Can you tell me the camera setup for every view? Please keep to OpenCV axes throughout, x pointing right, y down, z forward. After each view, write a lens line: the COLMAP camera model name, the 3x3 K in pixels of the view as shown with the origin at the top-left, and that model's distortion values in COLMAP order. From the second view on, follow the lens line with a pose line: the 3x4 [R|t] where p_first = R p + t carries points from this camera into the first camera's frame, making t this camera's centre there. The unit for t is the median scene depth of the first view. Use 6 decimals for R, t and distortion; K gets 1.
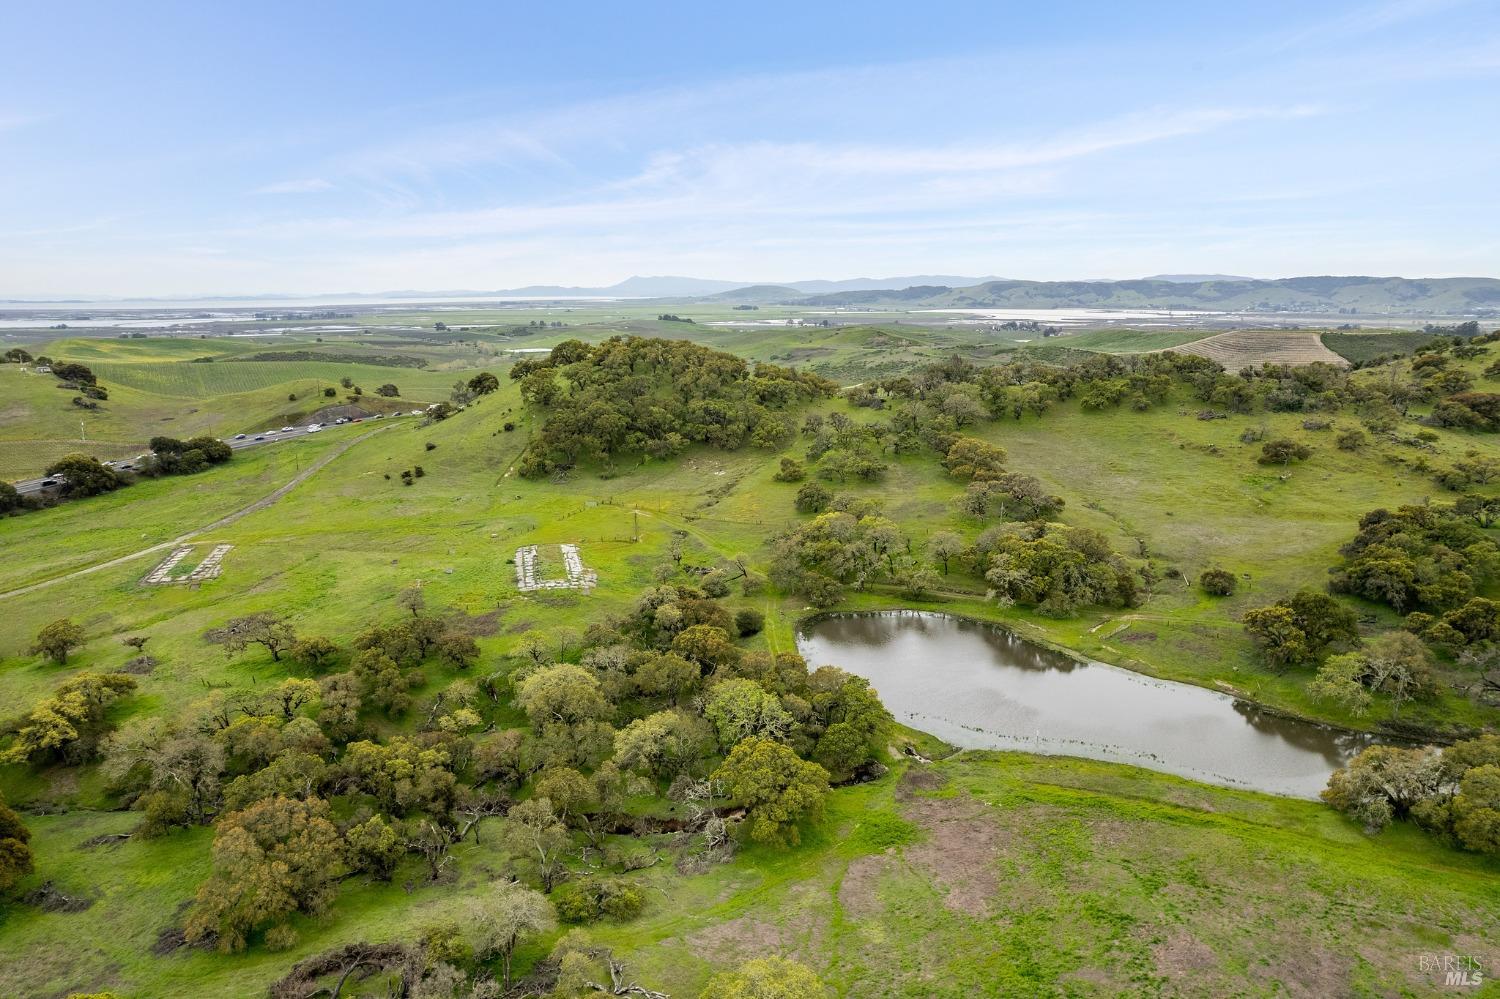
lens RADIAL K [[973.5, 0, 744.6], [0, 973.5, 499.6], [0, 0, 1]] dist [-0.076753, 0.066938]
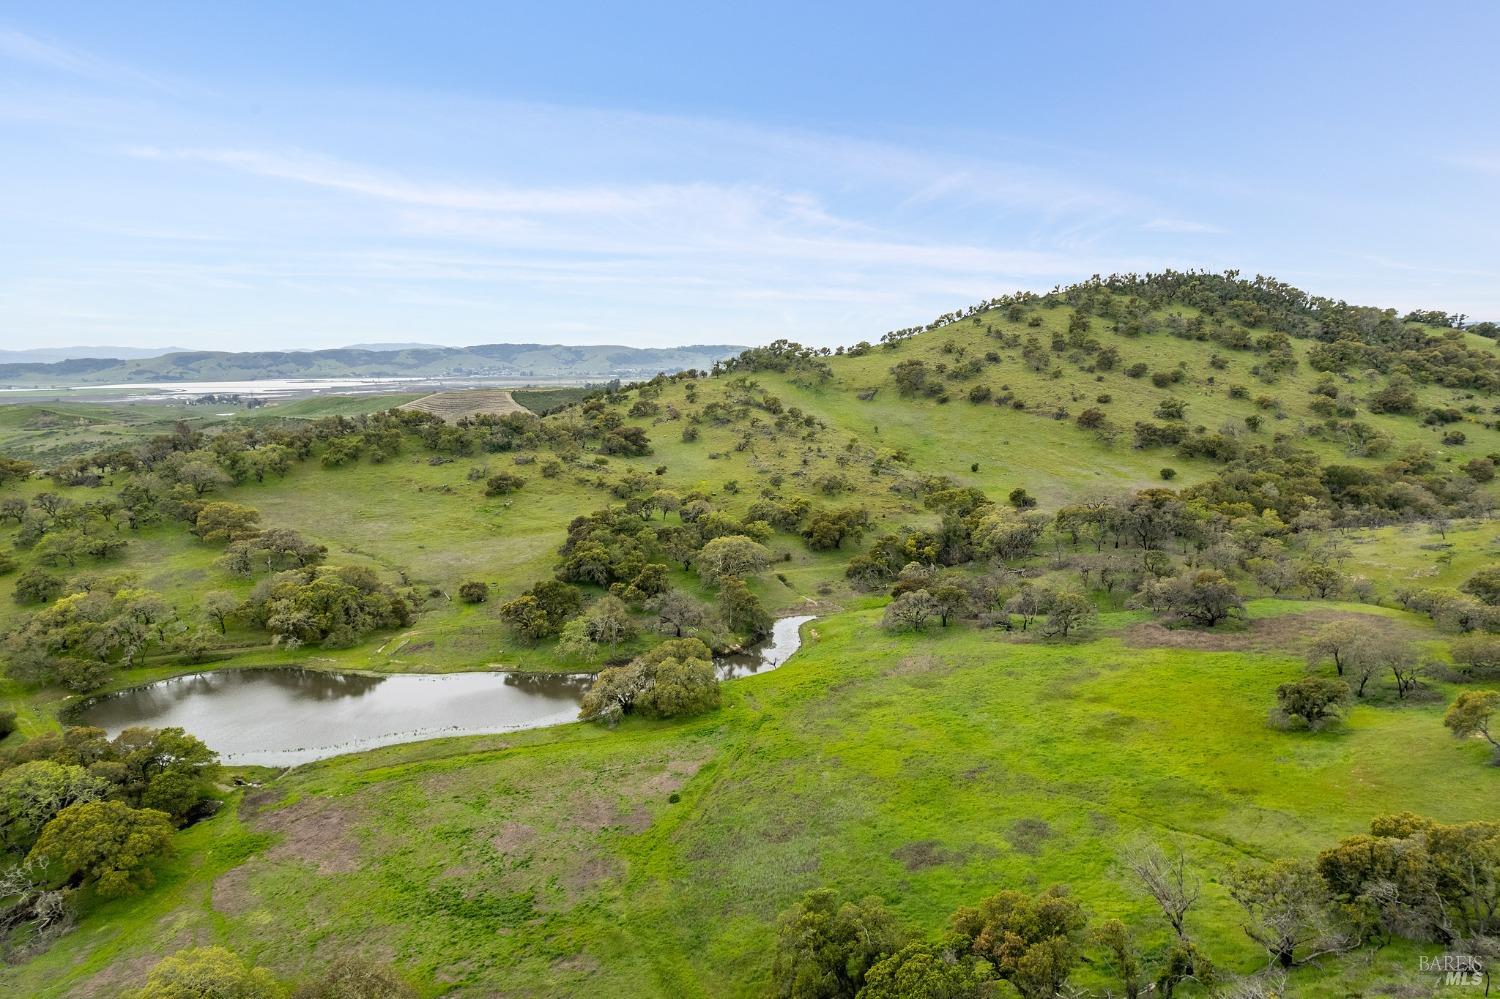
lens RADIAL K [[973.5, 0, 756.4], [0, 973.5, 497.8], [0, 0, 1]] dist [-0.076753, 0.066938]
pose [[0.705802, -0.104999, 0.700584, -0.089163], [0.154773, 0.987919, -0.007863, 0.034805], [-0.691295, 0.113982, 0.713526, -0.114890]]
